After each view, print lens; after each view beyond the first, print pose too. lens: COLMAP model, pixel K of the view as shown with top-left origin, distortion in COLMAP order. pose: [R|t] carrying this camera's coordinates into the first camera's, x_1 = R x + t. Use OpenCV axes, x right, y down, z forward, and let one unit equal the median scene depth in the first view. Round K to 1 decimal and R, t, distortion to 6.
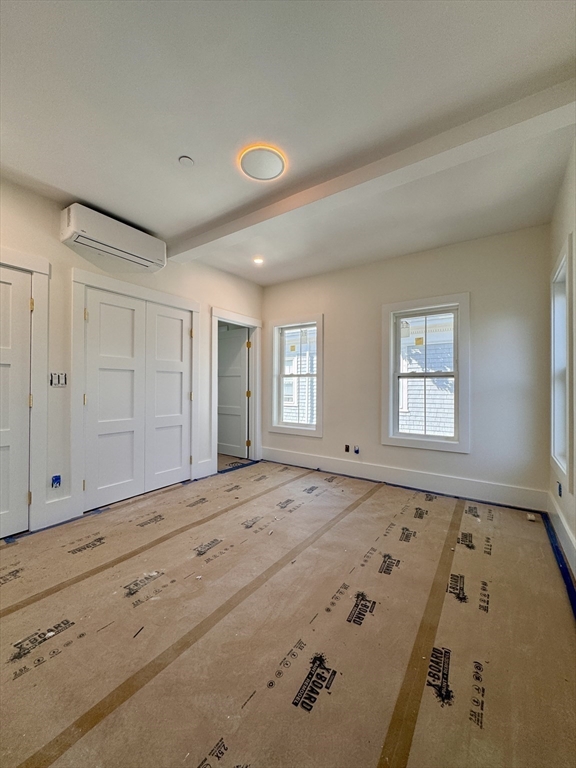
lens RADIAL K [[305.4, 0, 288.0], [0, 305.4, 384.0], [0, 0, 1]] dist [-0.002214, 0.000228]
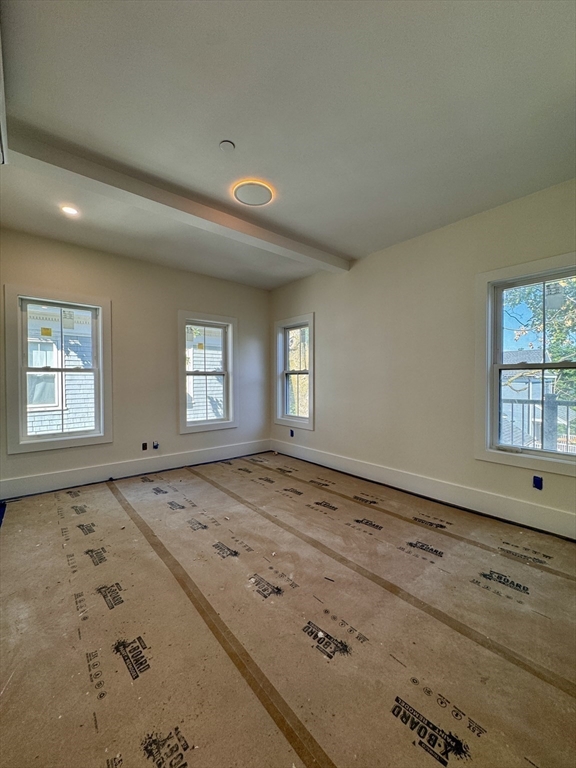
lens RADIAL K [[305.4, 0, 288.0], [0, 305.4, 384.0], [0, 0, 1]] dist [-0.002214, 0.000228]
pose [[0.259877, -0.021614, 0.965400, -0.807021], [-0.005677, 0.999698, 0.023910, -0.021132], [-0.965625, -0.011695, 0.259676, 0.384352]]
